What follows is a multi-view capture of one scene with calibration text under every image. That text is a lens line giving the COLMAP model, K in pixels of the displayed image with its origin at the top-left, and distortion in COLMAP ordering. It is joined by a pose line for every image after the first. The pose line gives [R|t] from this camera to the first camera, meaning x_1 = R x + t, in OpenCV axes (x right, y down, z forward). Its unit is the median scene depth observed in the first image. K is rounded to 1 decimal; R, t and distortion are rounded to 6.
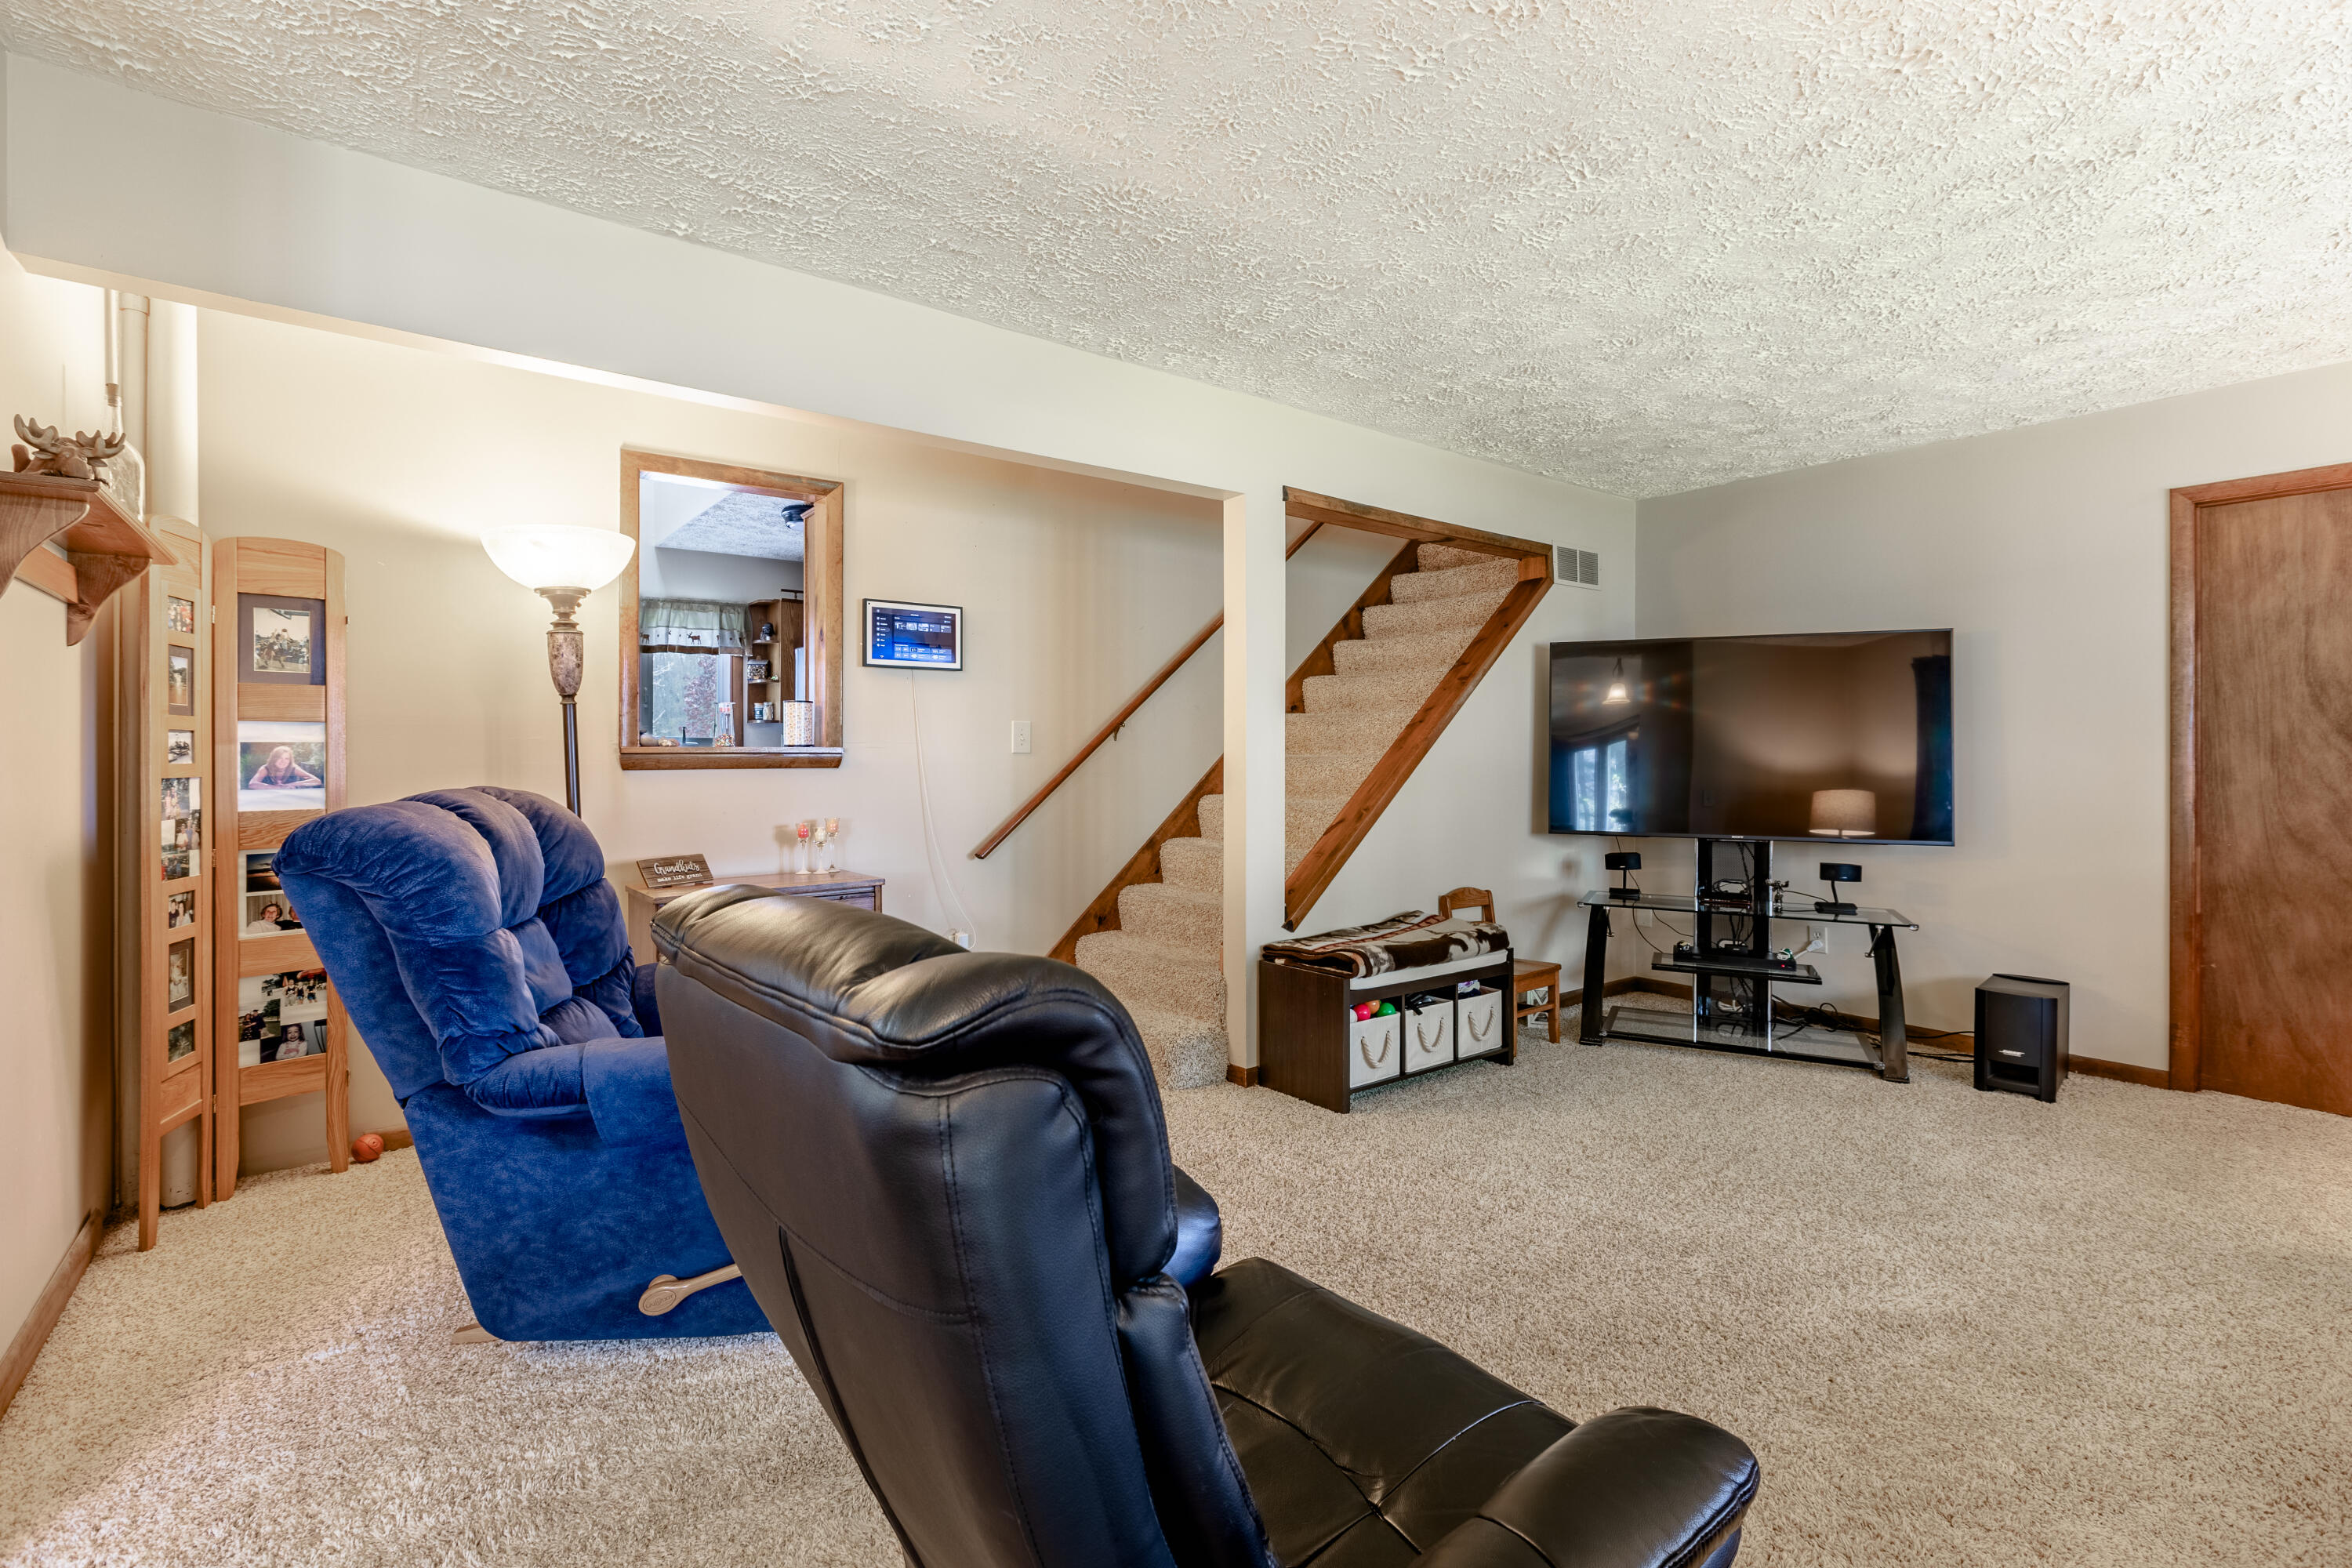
lens RADIAL K [[1080.3, 0, 1176.0], [0, 1080.3, 784.0], [0, 0, 1]] dist [-0.001137, -0.000355]
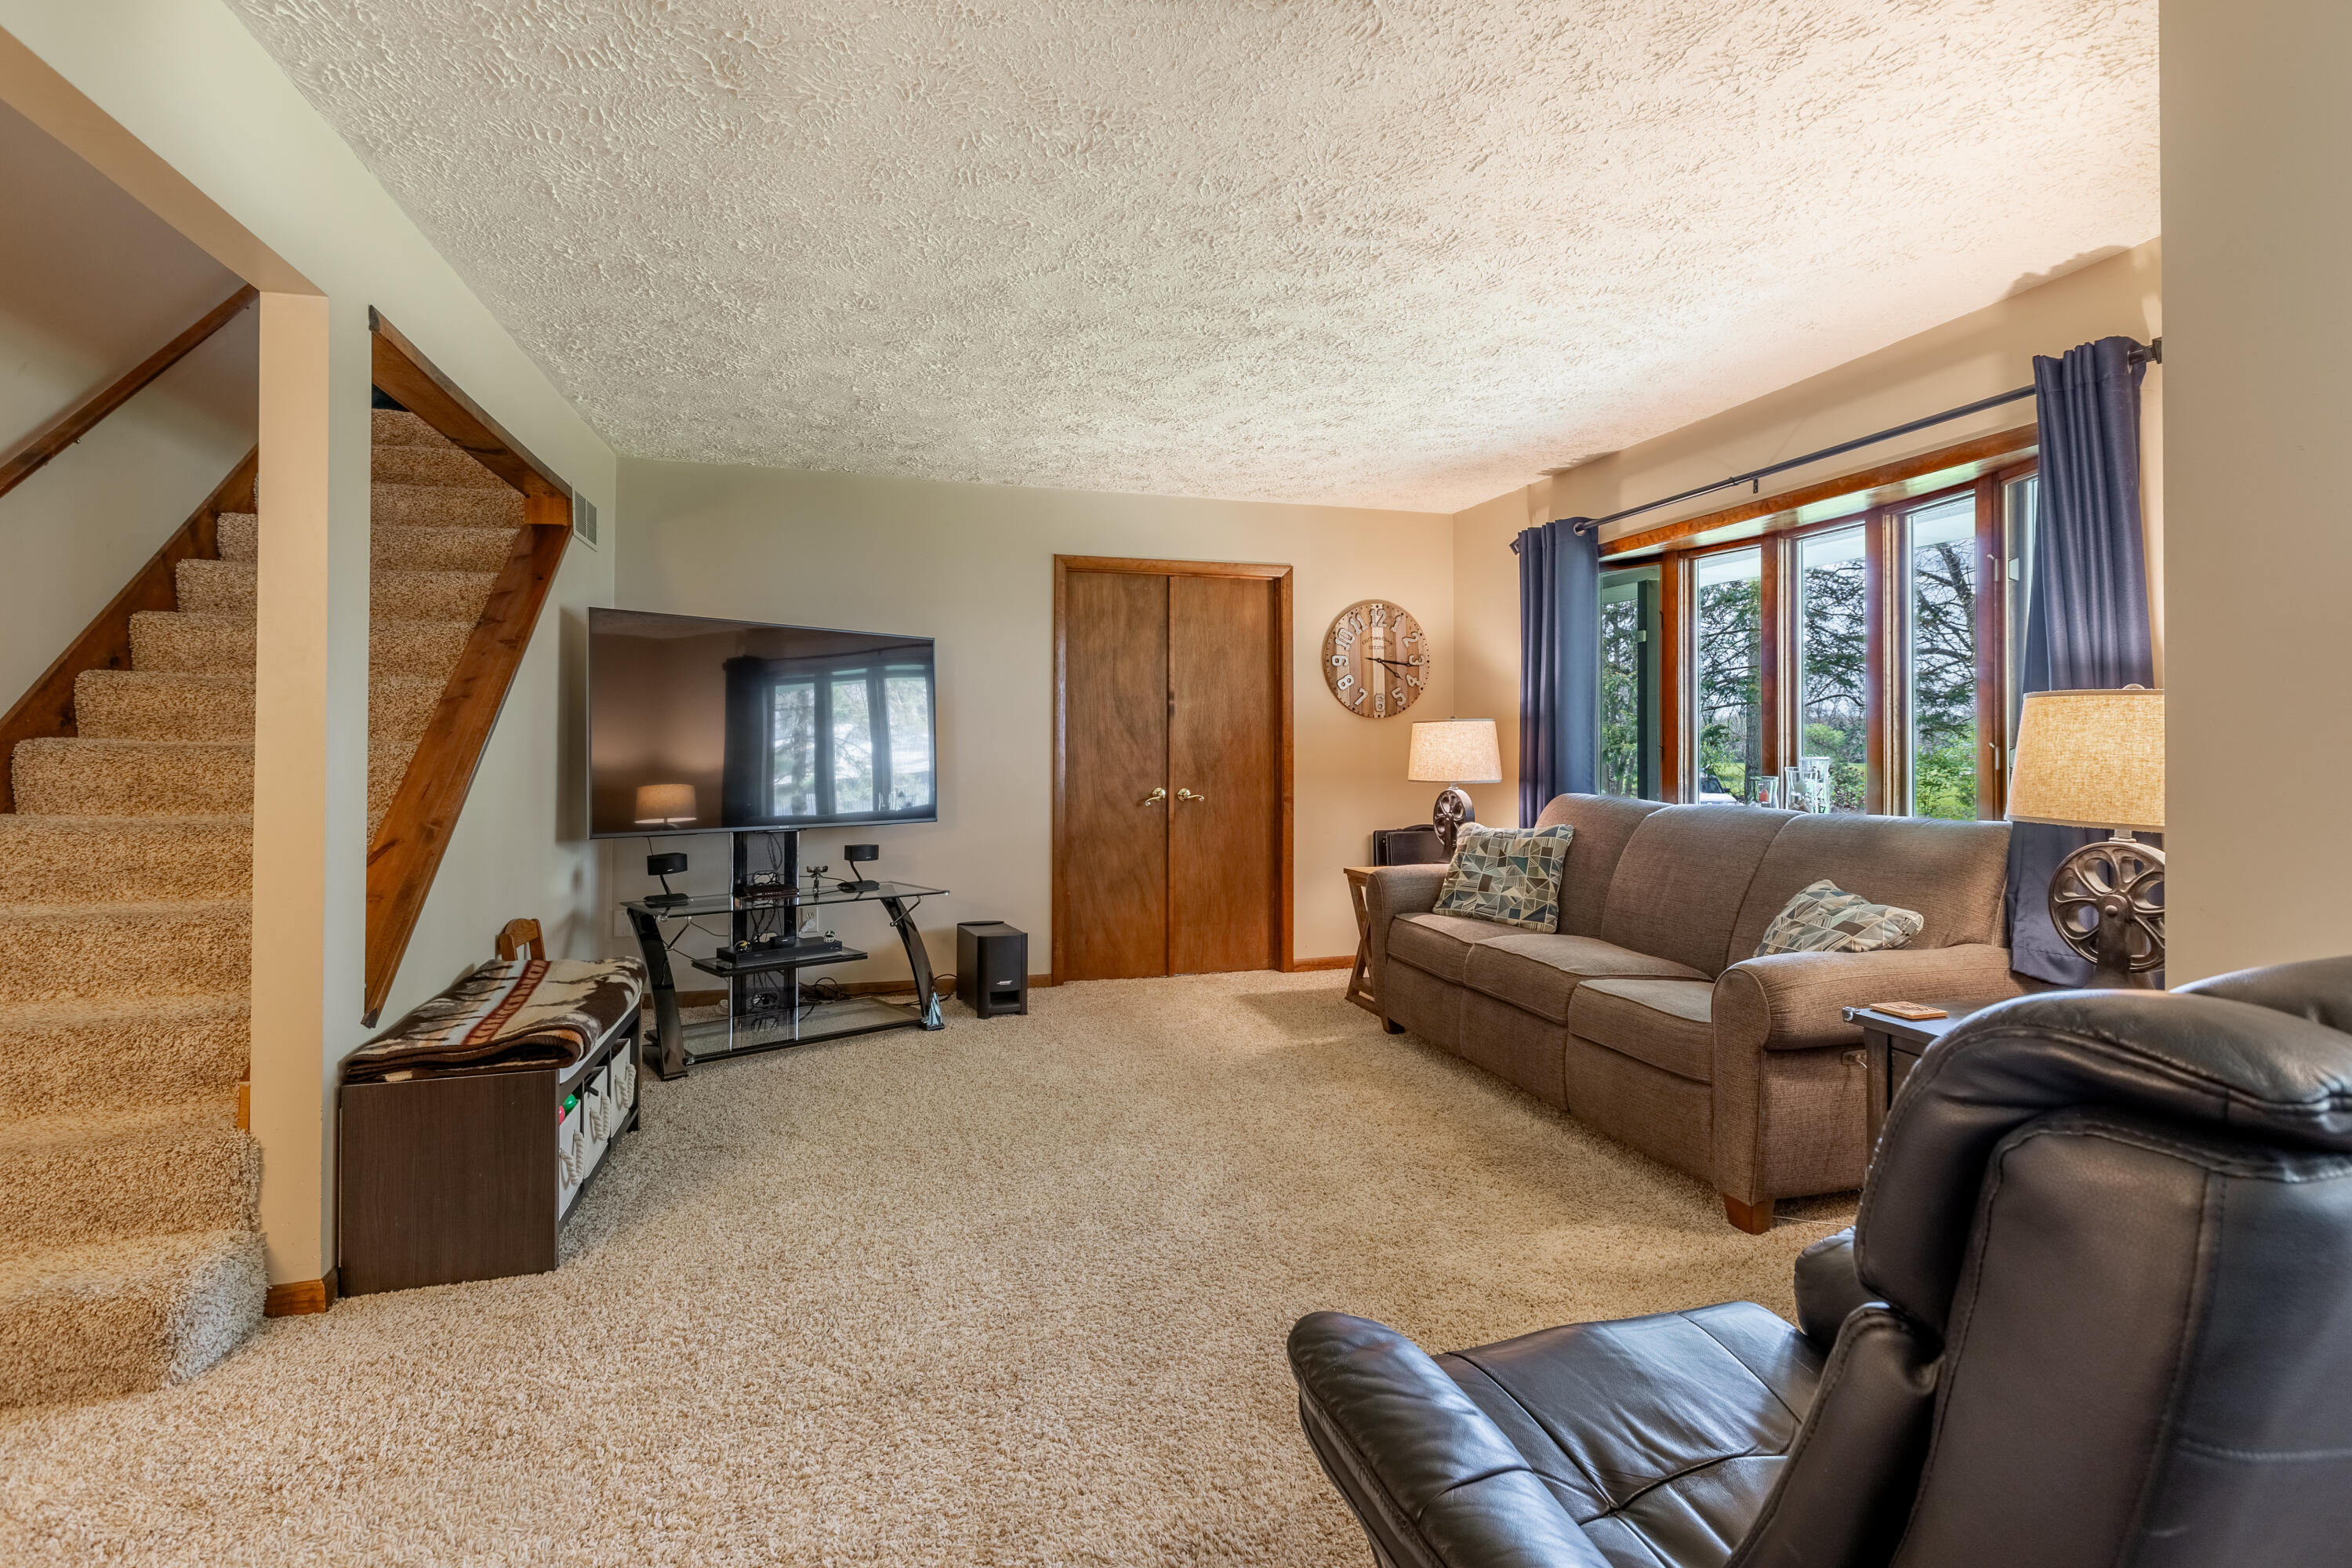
lens RADIAL K [[1063.3, 0, 1182.1], [0, 1063.3, 753.5], [0, 0, 1]] dist [0.000401, 0.000080]
pose [[0.363853, -0.004382, 0.931446, -0.308817], [0.022334, 0.999742, -0.004021, -0.007579], [-0.931189, 0.022266, 0.363857, 0.364686]]
